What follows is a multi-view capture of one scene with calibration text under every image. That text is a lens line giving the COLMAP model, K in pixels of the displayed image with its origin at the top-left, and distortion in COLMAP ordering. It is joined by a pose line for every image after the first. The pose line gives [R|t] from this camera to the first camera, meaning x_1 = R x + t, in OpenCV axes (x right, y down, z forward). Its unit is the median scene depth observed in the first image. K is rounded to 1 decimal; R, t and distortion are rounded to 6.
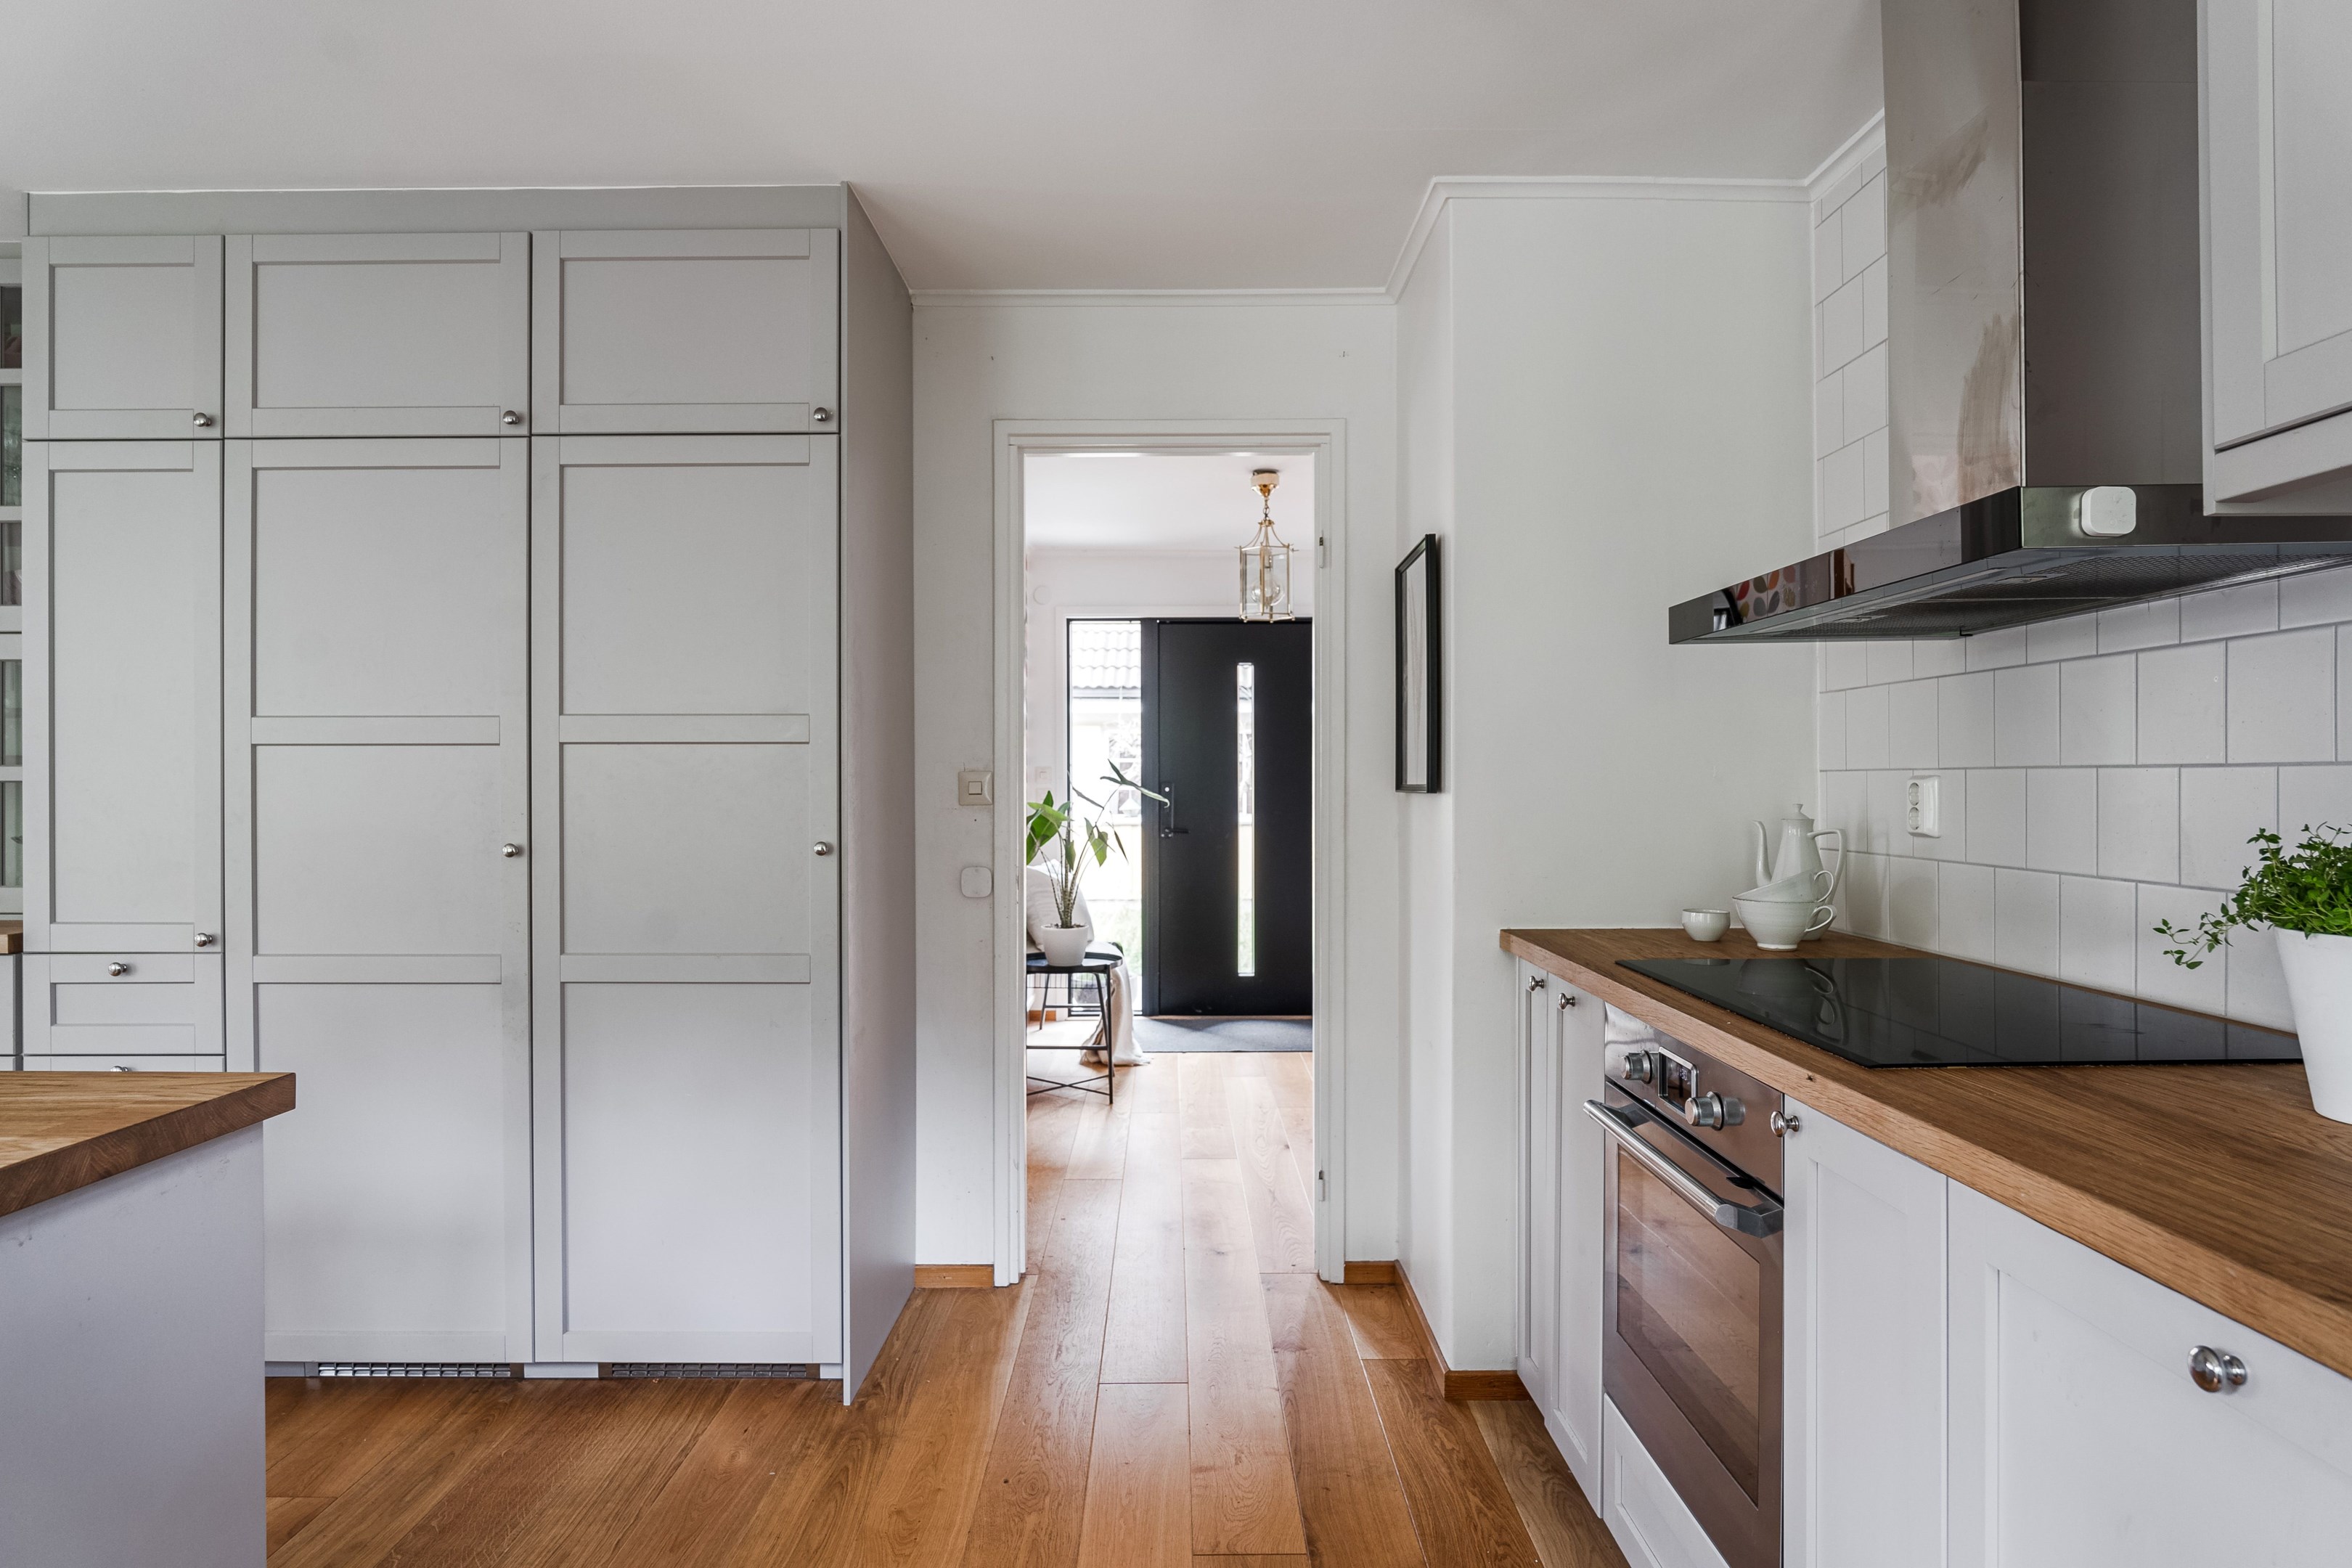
lens RADIAL K [[1337.3, 0, 1175.4], [0, 1337.3, 777.9], [0, 0, 1]] dist [-0.003753, -0.000174]
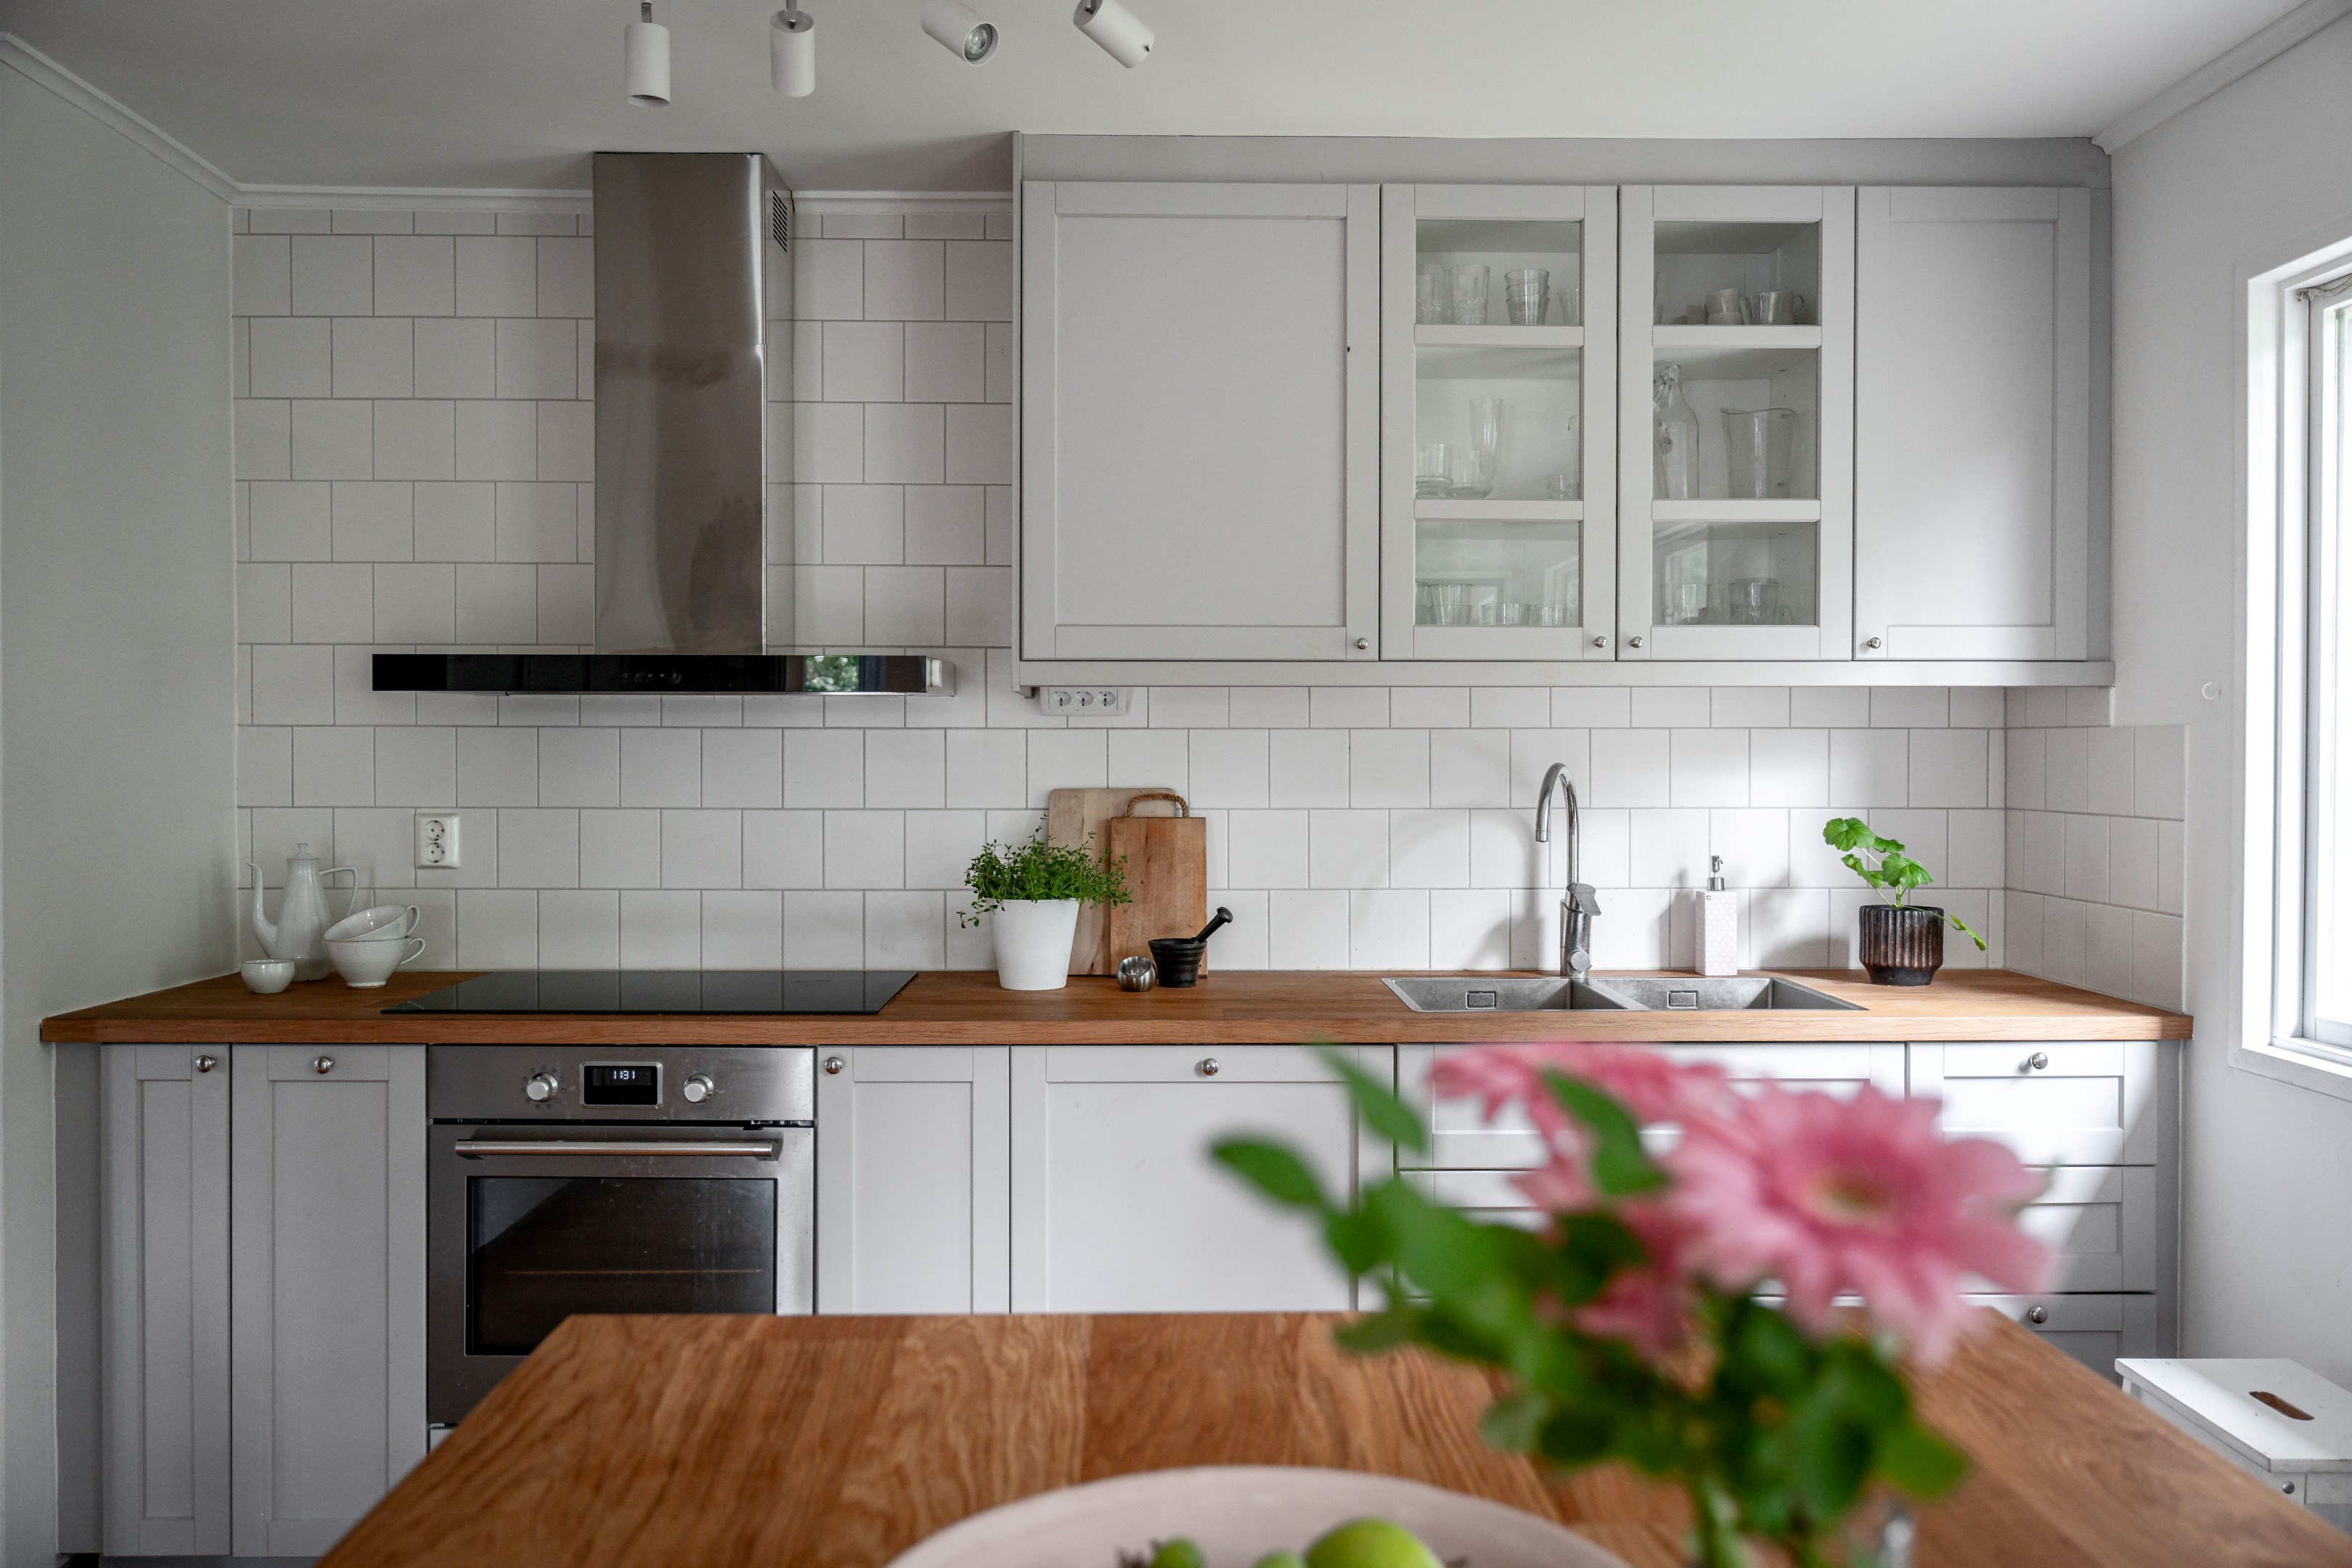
lens RADIAL K [[1918.6, 0, 1179.7], [0, 1918.6, 781.7], [0, 0, 1]] dist [-0.005180, 0.001453]
pose [[-0.014977, -0.019764, 0.999692, -1.271679], [-0.002177, 0.999803, 0.019734, -0.074643], [-0.999885, -0.001881, -0.015017, 0.499024]]
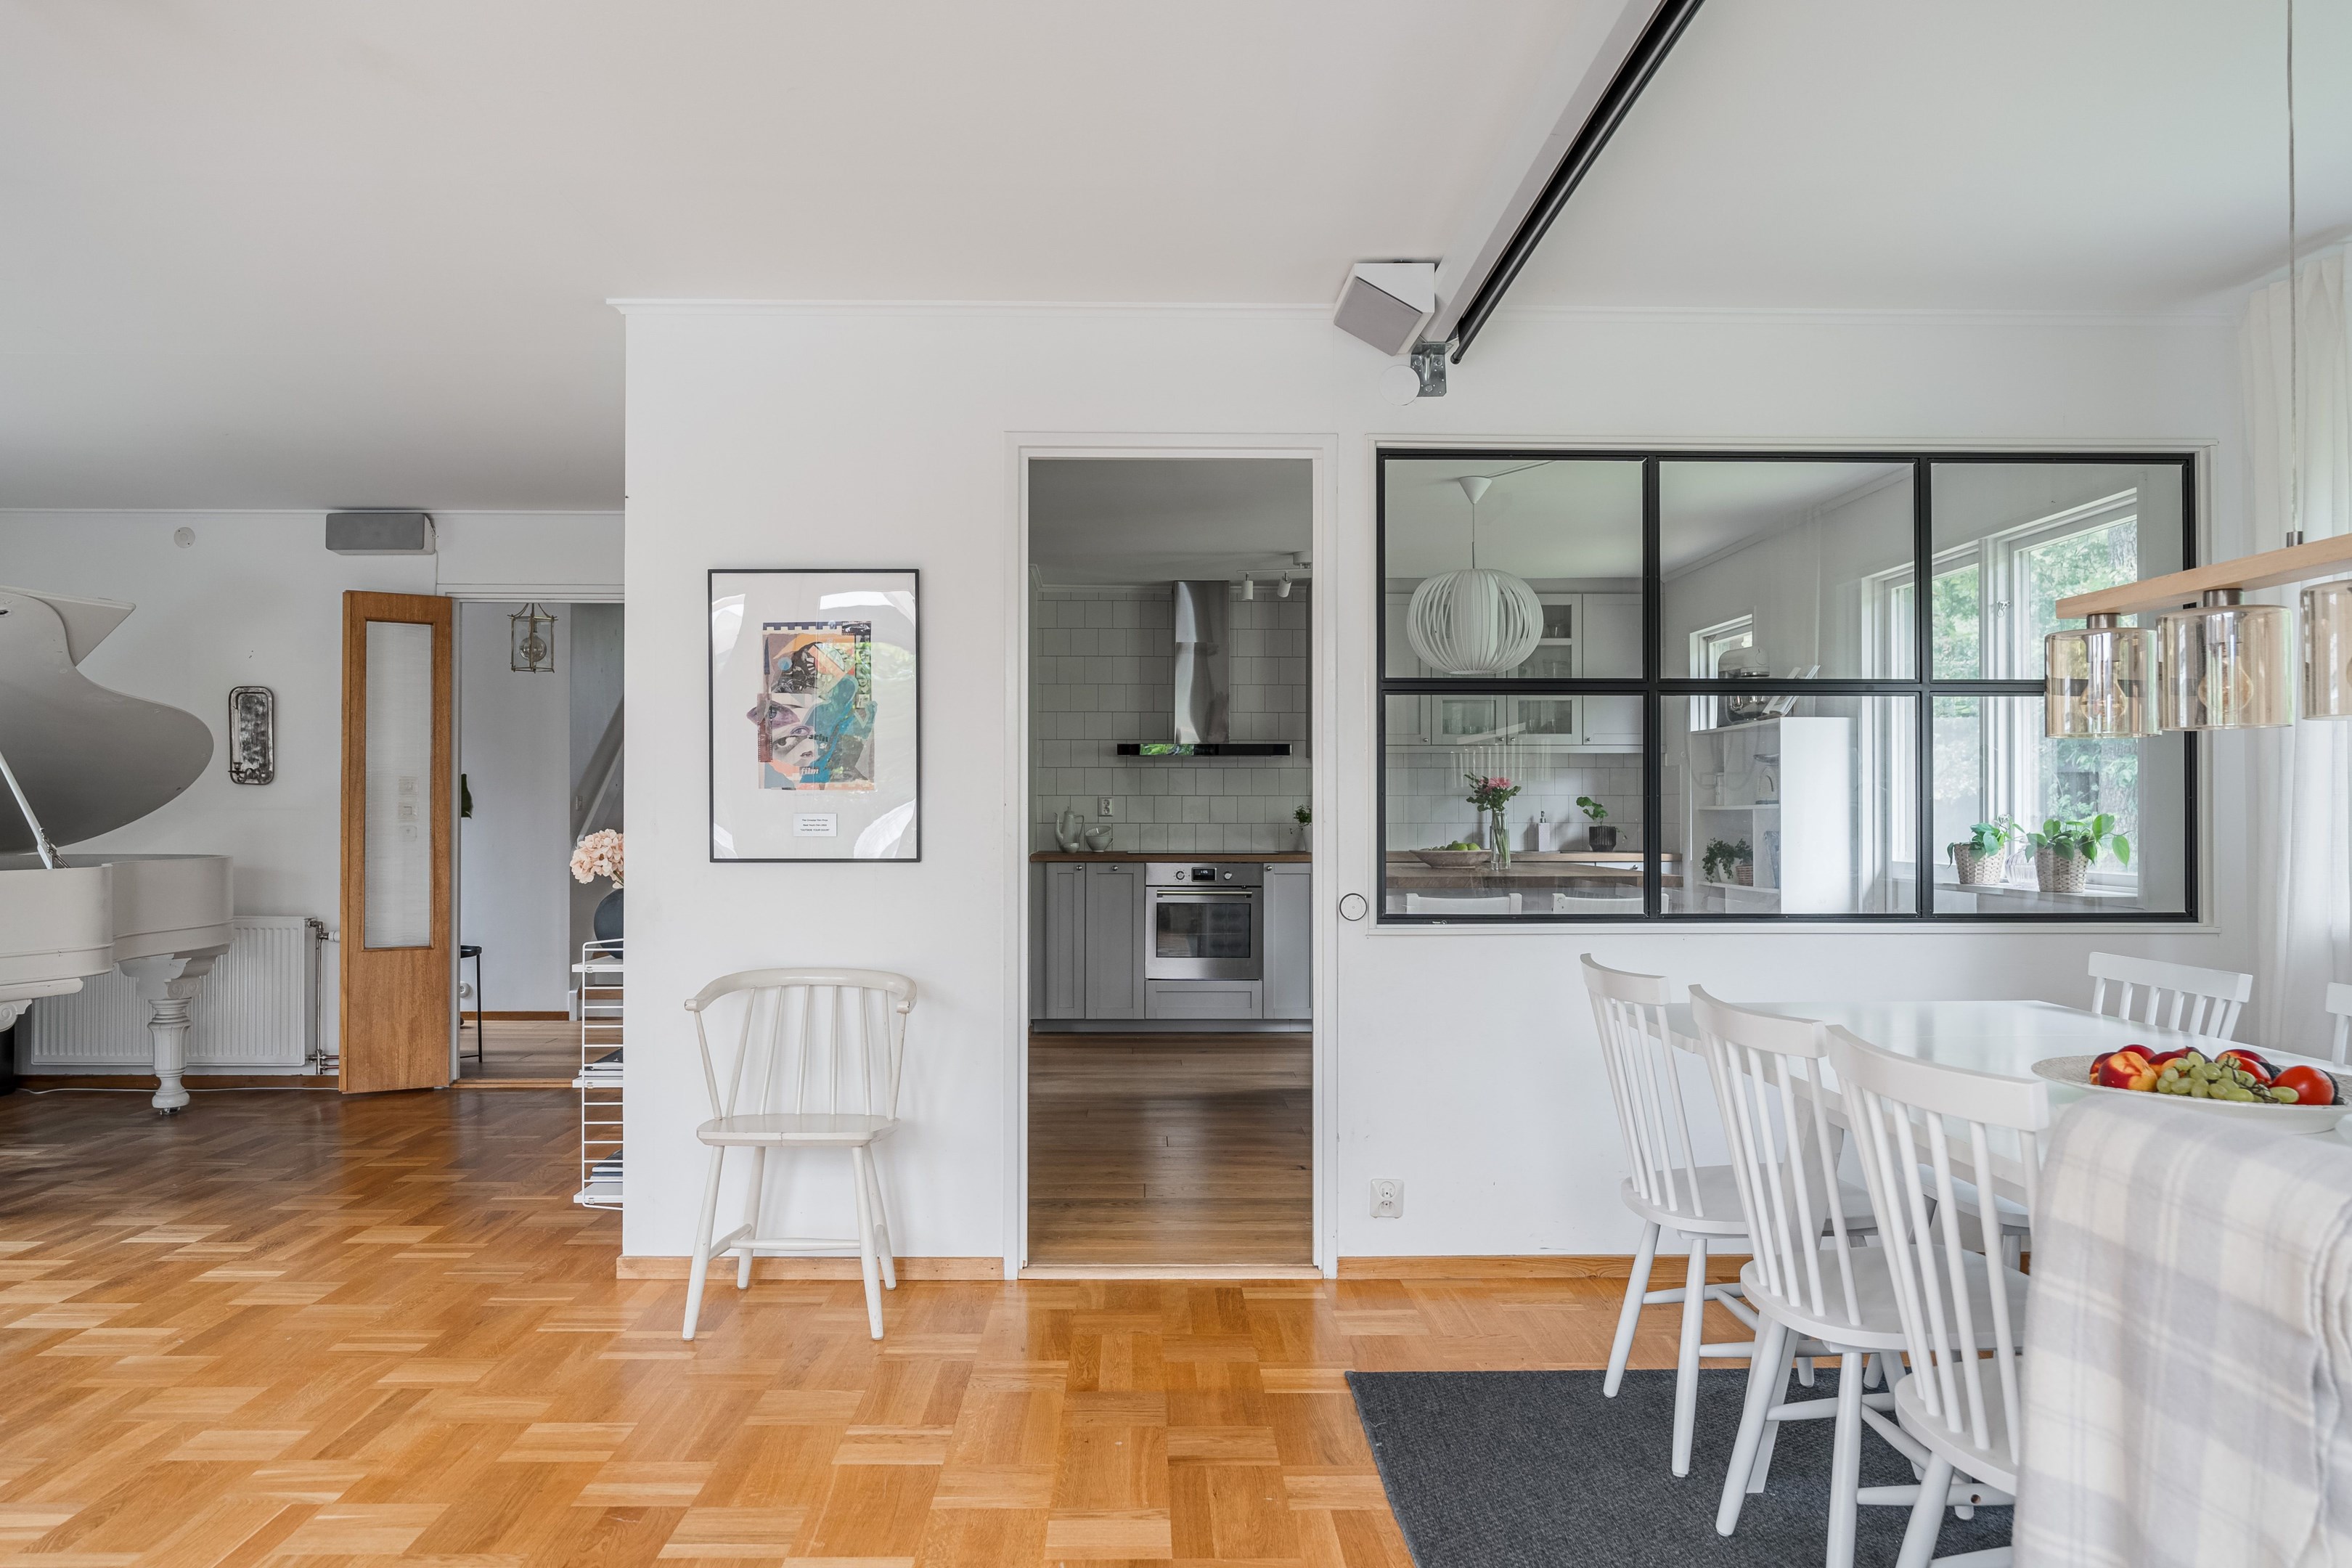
lens RADIAL K [[1634.5, 0, 1169.7], [0, 1634.5, 799.8], [0, 0, 1]] dist [-0.009563, -0.005264]
pose [[-0.009957, 0.006238, 0.999931, -4.230141], [-0.000657, 0.999980, -0.006244, 0.035659], [-0.999950, -0.000719, -0.009953, 1.093757]]
